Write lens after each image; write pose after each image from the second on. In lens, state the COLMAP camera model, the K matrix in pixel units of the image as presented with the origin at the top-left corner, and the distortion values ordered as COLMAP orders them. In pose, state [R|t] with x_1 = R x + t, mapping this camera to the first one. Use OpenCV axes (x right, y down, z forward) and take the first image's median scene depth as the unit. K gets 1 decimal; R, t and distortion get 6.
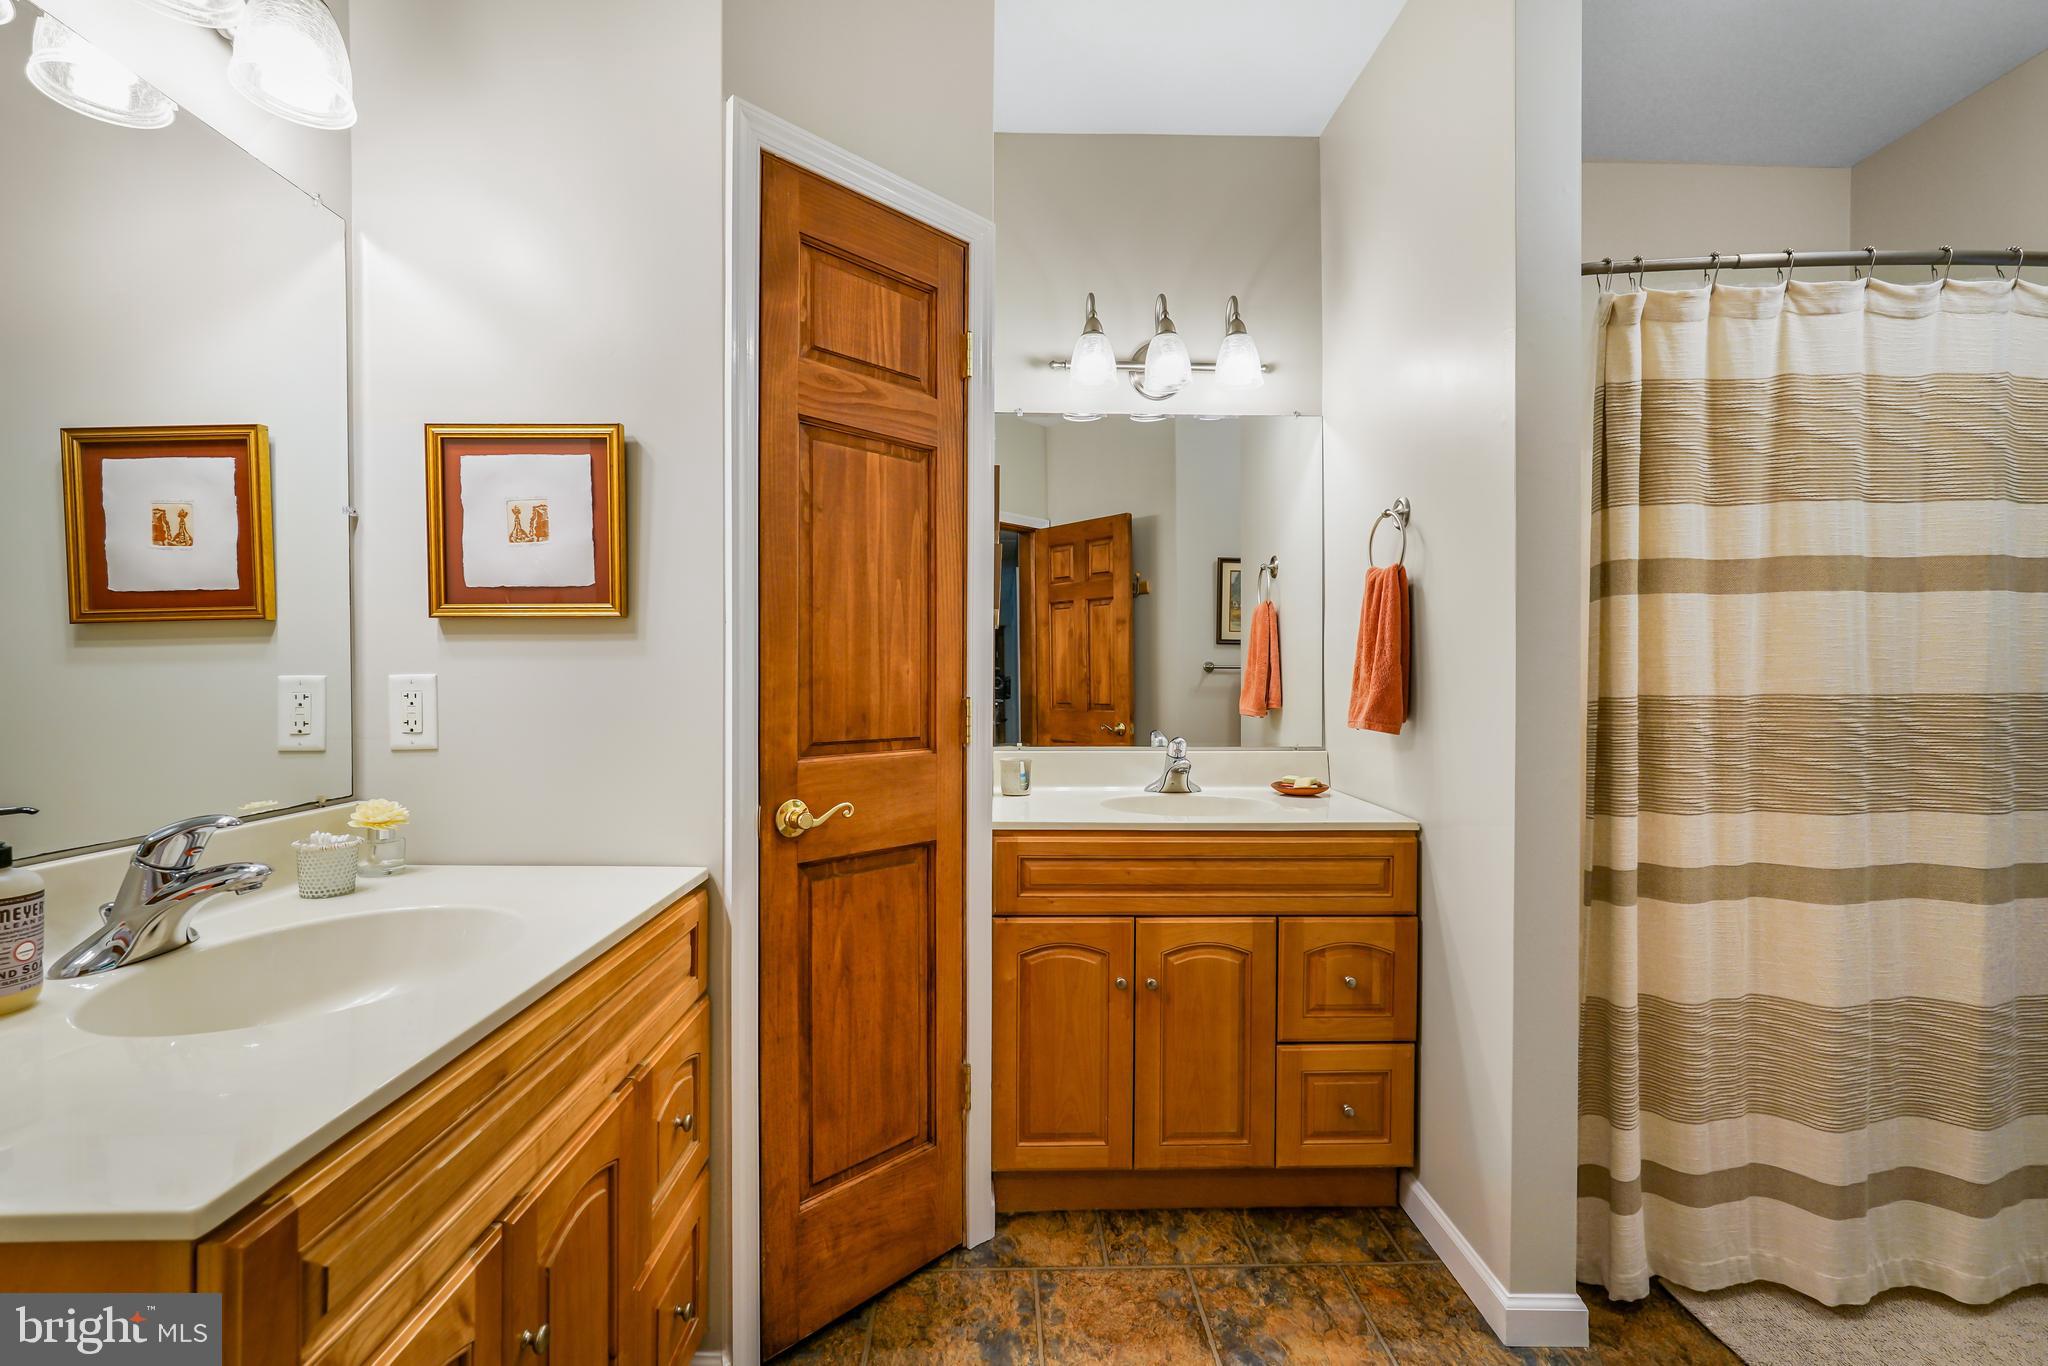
lens RADIAL K [[926.6, 0, 1023.6], [0, 926.6, 682.1], [0, 0, 1]] dist [-0.003564, 0.001781]
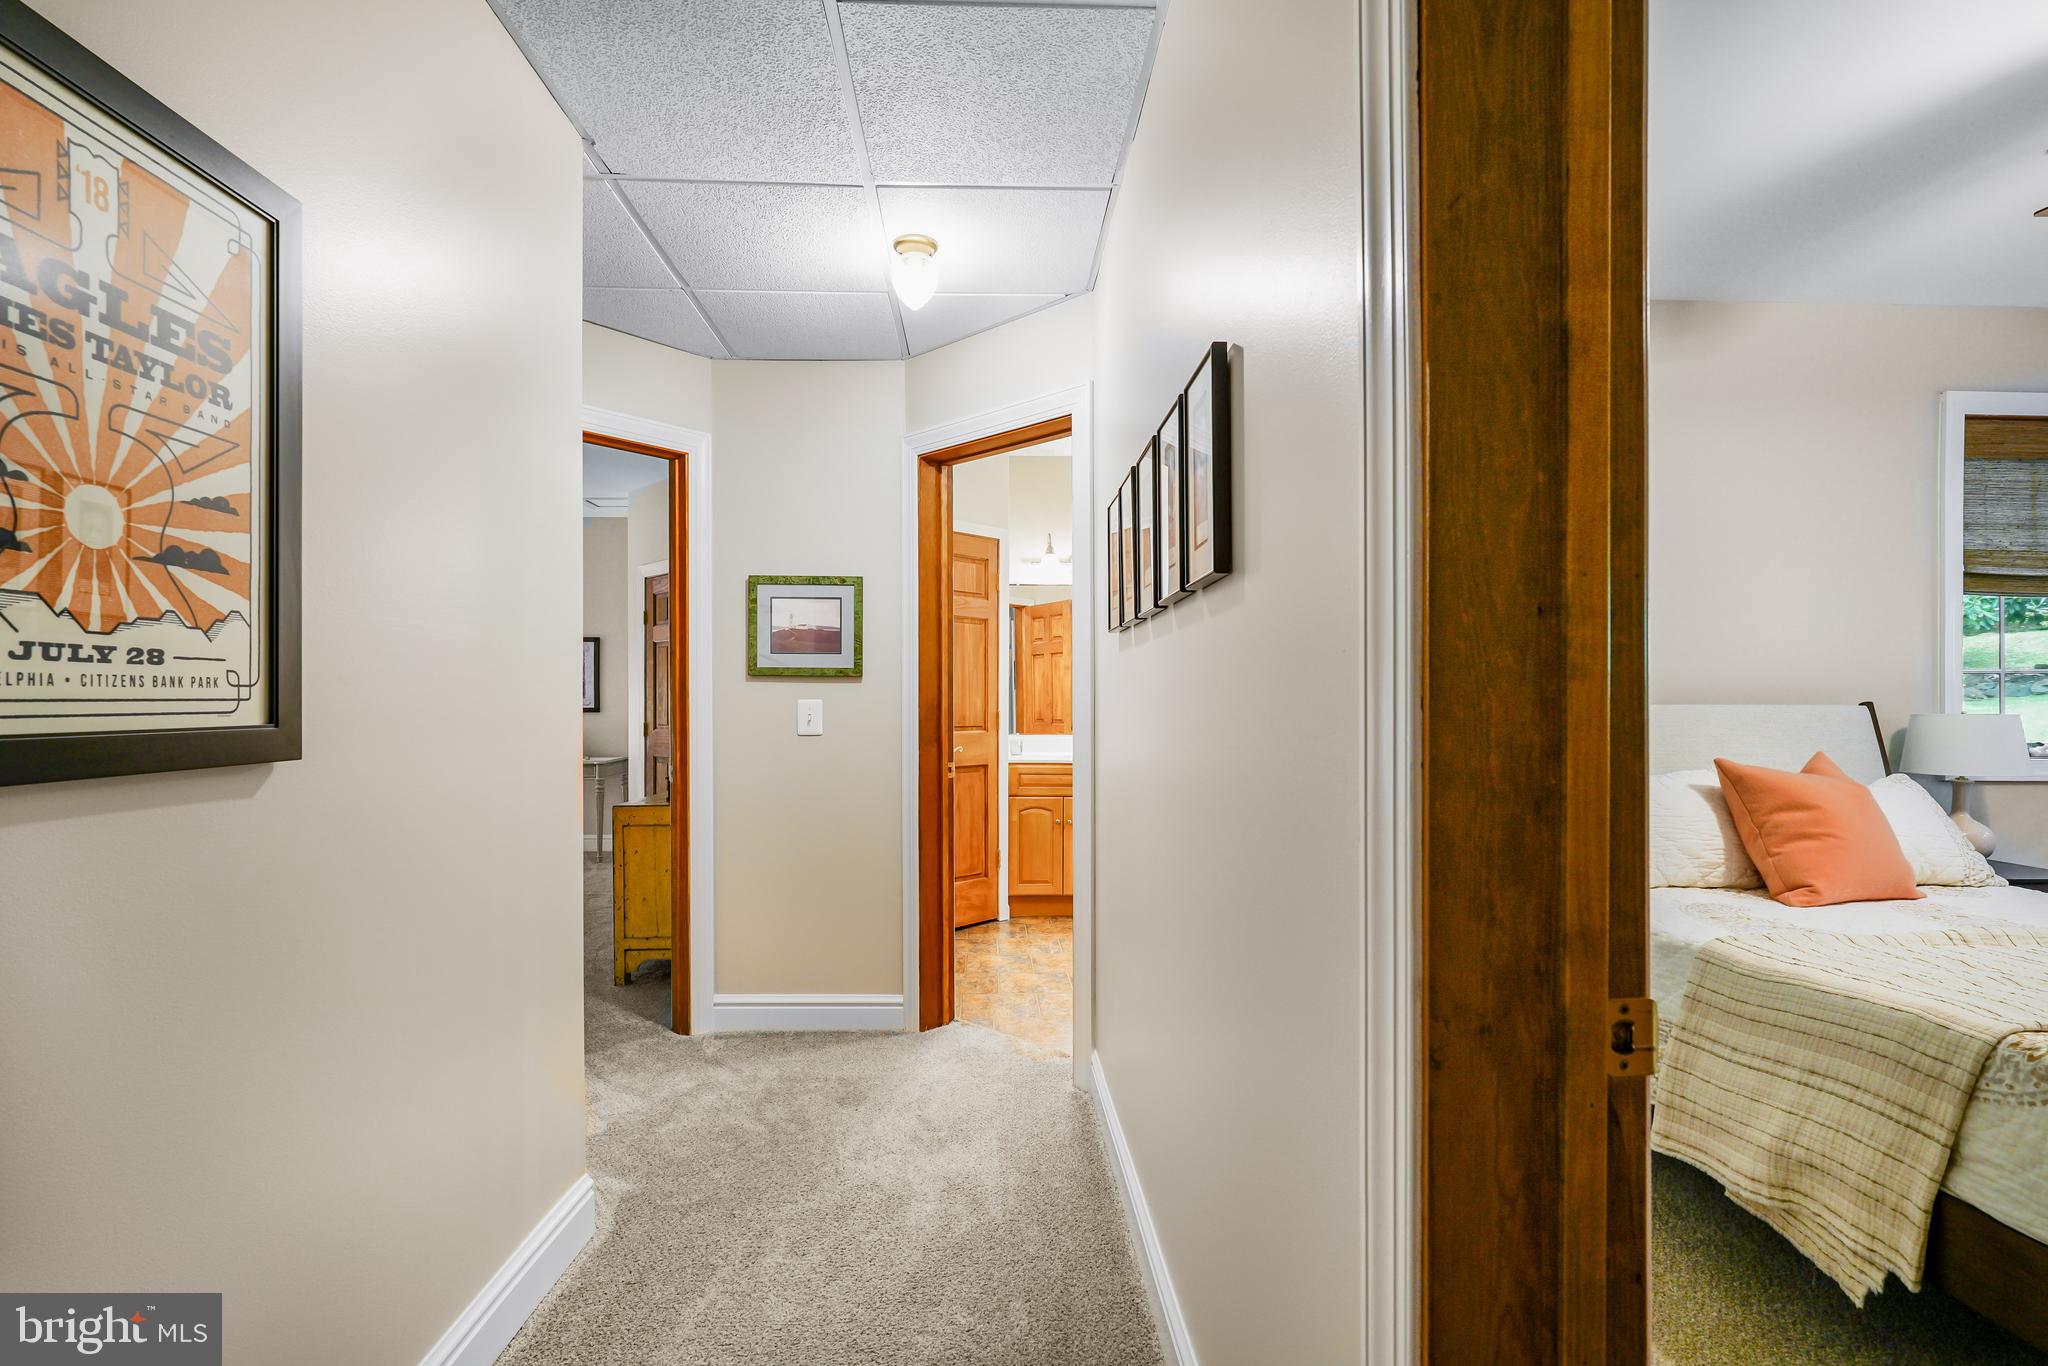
lens RADIAL K [[926.6, 0, 1023.9], [0, 926.6, 688.3], [0, 0, 1]] dist [-0.003564, 0.001781]
pose [[0.999963, -0.000290, 0.008583, -0.012647], [0.000484, 0.999743, -0.022681, 0.009904], [-0.008574, 0.022685, 0.999706, -1.652664]]
